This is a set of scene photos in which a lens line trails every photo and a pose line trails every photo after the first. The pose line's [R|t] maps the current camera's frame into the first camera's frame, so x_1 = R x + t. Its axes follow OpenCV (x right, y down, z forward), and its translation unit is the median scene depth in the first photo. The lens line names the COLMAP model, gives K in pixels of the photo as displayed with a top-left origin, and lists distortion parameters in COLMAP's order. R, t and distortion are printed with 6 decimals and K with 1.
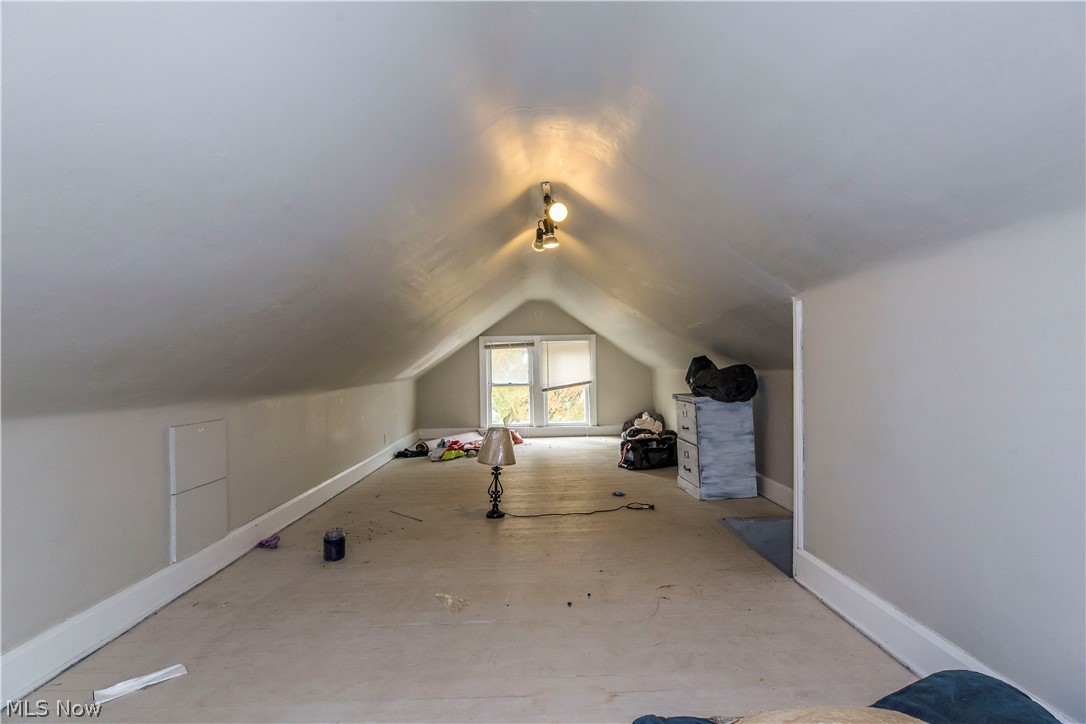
lens RADIAL K [[485.9, 0, 540.8], [0, 485.9, 364.7], [0, 0, 1]] dist [0.011558, 0.000109]
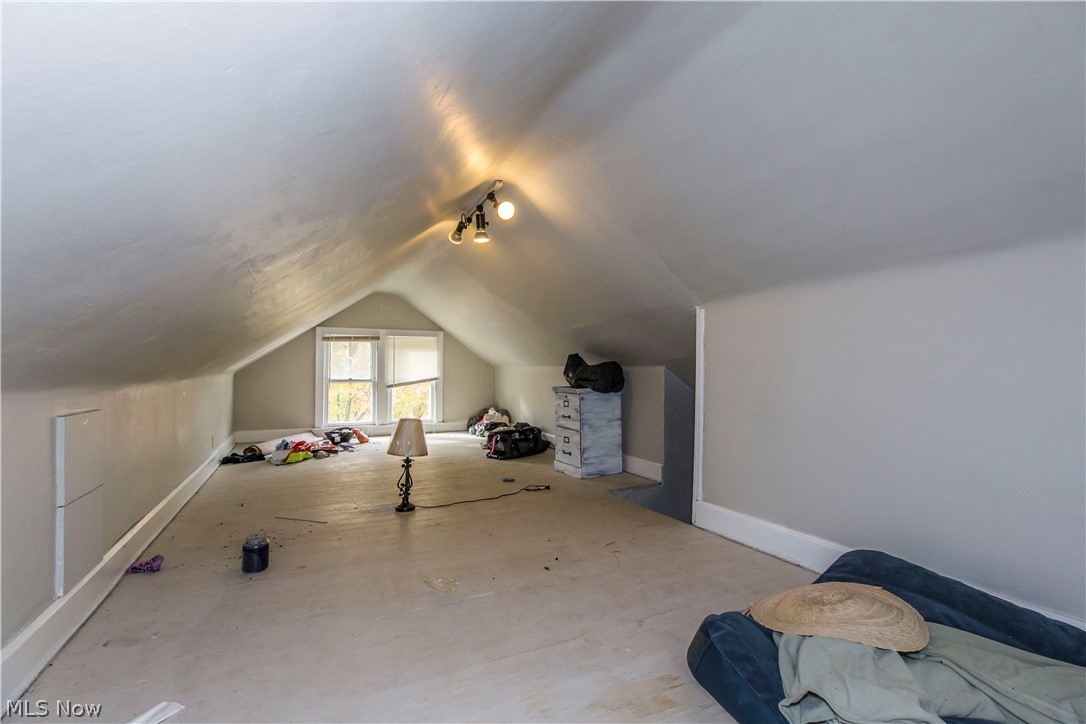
lens RADIAL K [[485.9, 0, 539.2], [0, 485.9, 365.1], [0, 0, 1]] dist [0.011558, 0.000109]
pose [[0.906897, 0.024600, 0.420634, -0.249135], [-0.022527, 0.999697, -0.009895, 0.024484], [-0.420750, -0.000502, 0.907176, 0.004539]]
